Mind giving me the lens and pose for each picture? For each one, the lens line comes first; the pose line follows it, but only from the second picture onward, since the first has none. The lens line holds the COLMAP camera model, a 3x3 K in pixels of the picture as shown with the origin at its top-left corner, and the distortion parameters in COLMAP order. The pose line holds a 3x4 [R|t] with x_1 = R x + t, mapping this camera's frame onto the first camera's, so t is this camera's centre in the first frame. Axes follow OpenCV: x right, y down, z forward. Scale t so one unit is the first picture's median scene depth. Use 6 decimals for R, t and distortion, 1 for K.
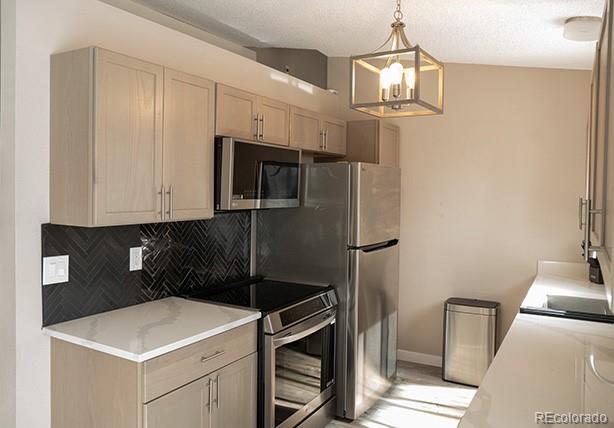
lens RADIAL K [[504.5, 0, 306.6], [0, 504.5, 210.2], [0, 0, 1]] dist [-0.034758, 0.021018]
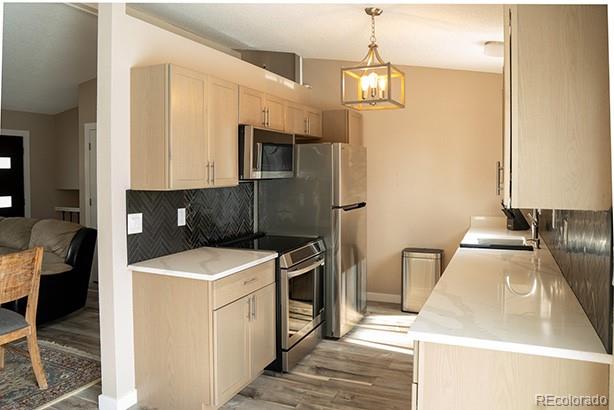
lens RADIAL K [[467.5, 0, 303.2], [0, 467.5, 184.5], [0, 0, 1]] dist [-0.063923, -0.008281]
pose [[0.995293, -0.019991, 0.094825, -0.132663], [0.020638, 0.999770, -0.005854, 0.024118], [-0.094686, 0.007783, 0.995477, -0.257890]]
